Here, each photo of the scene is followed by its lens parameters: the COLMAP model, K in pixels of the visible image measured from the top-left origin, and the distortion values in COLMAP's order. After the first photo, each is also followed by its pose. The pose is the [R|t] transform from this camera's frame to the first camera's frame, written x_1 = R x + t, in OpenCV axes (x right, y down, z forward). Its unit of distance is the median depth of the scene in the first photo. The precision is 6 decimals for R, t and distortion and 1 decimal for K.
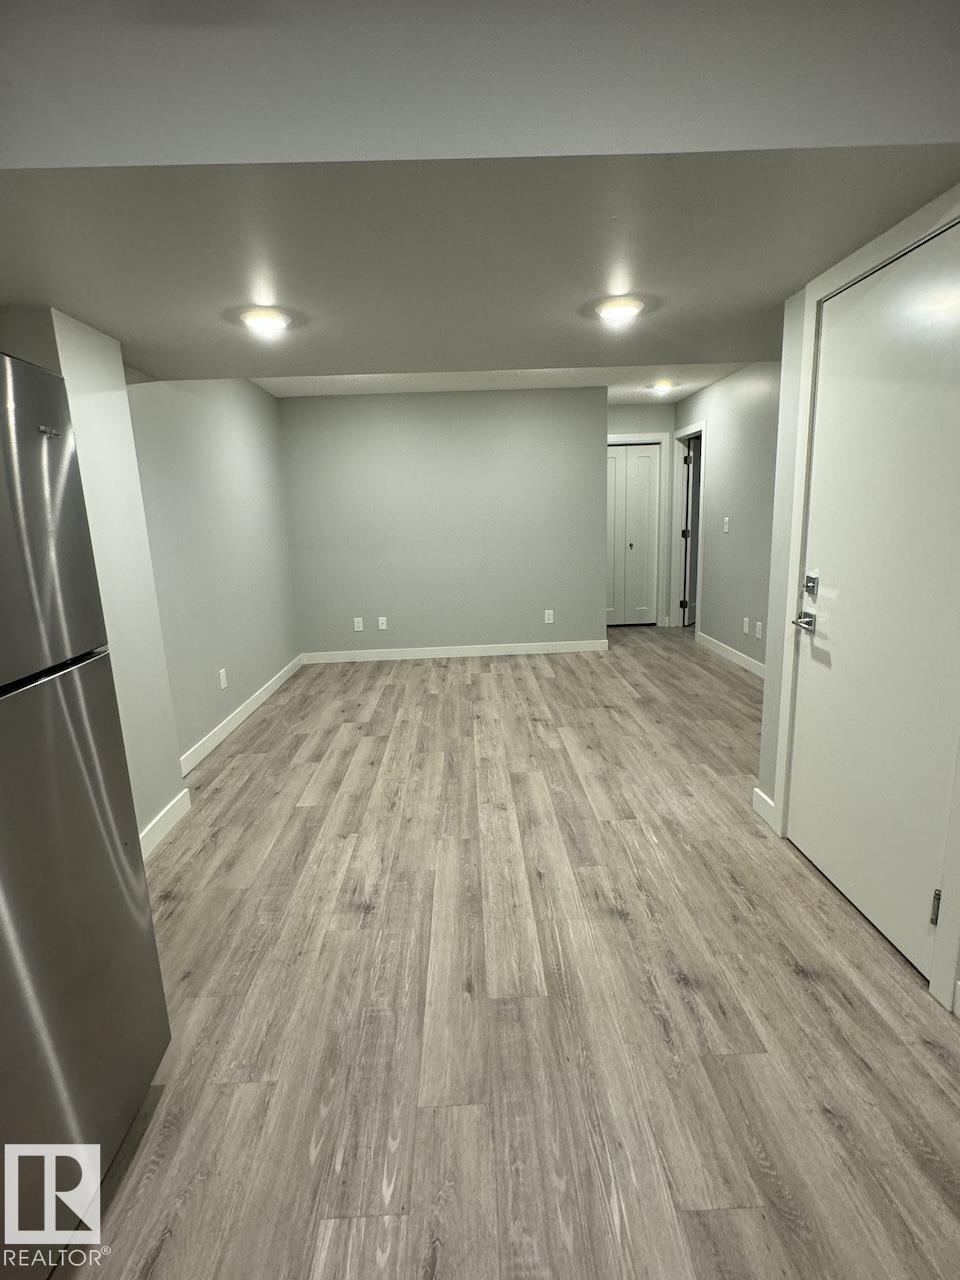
lens RADIAL K [[614.4, 0, 480.0], [0, 614.4, 635.1], [0, 0, 1]] dist [-0.001314, 0.000059]
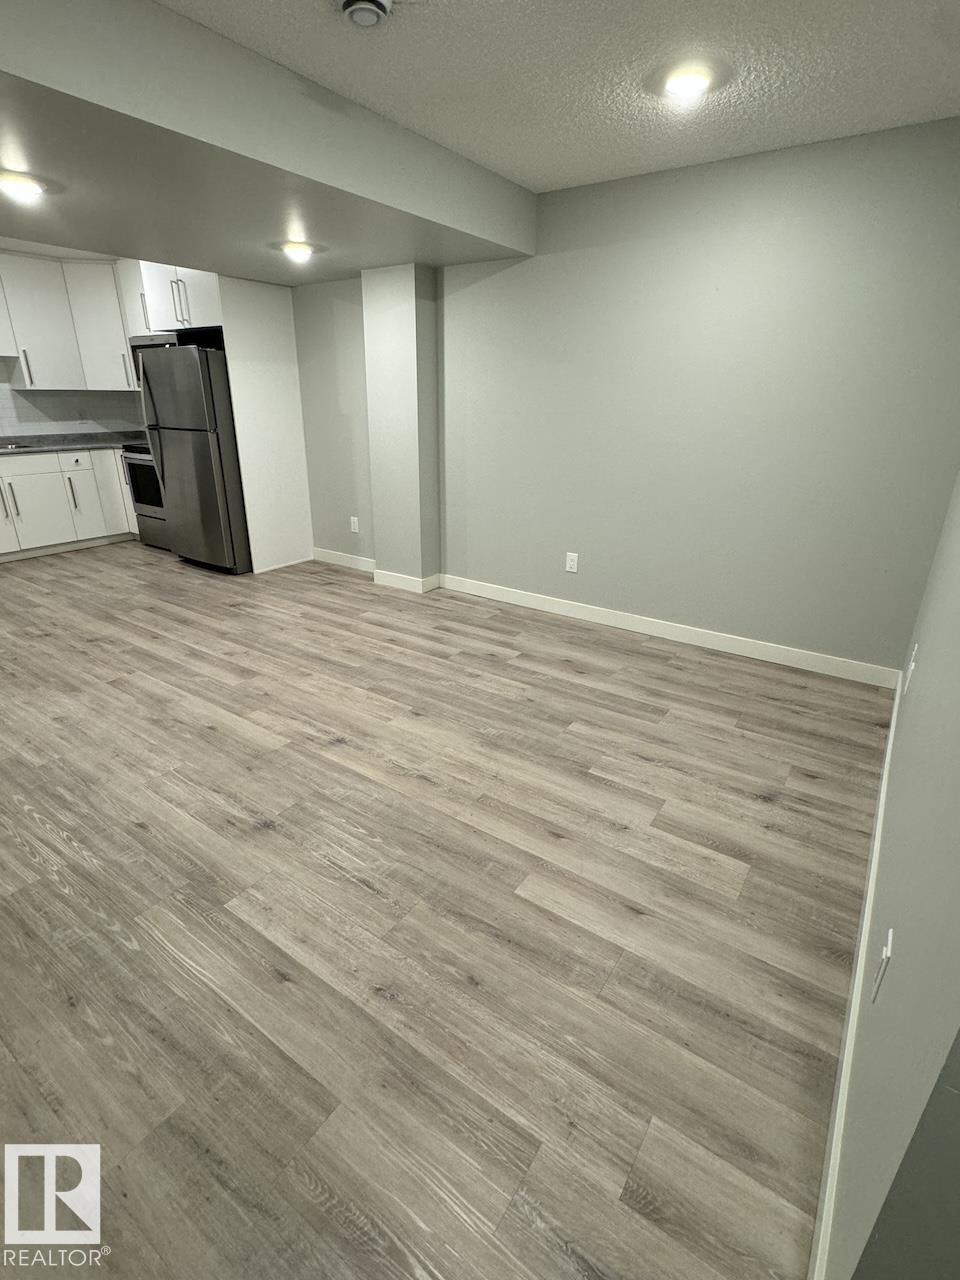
lens RADIAL K [[613.7, 0, 476.6], [0, 613.7, 637.4], [0, 0, 1]] dist [-0.000735, 0.000604]
pose [[-0.592095, 0.326664, -0.736692, 0.595948], [-0.147457, 0.854808, 0.497553, -0.396527], [0.792263, 0.403229, -0.457959, 1.840126]]
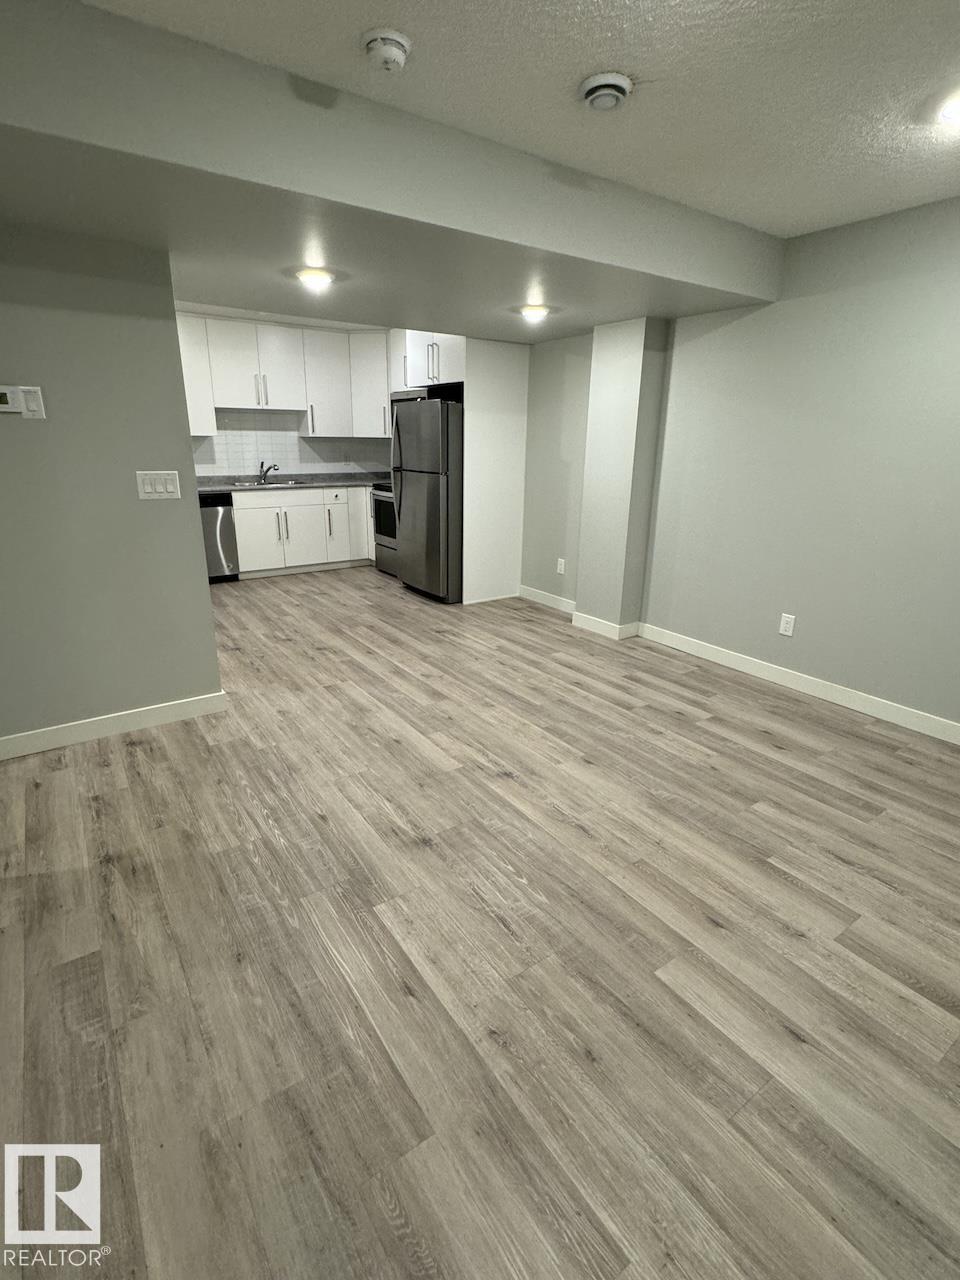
lens RADIAL K [[614.4, 0, 480.0], [0, 614.4, 635.1], [0, 0, 1]] dist [-0.001314, 0.000059]
pose [[-0.833597, 0.194226, -0.517100, 0.571097], [-0.091880, 0.874347, 0.476525, -0.405945], [0.544678, 0.444741, -0.711007, 1.867648]]
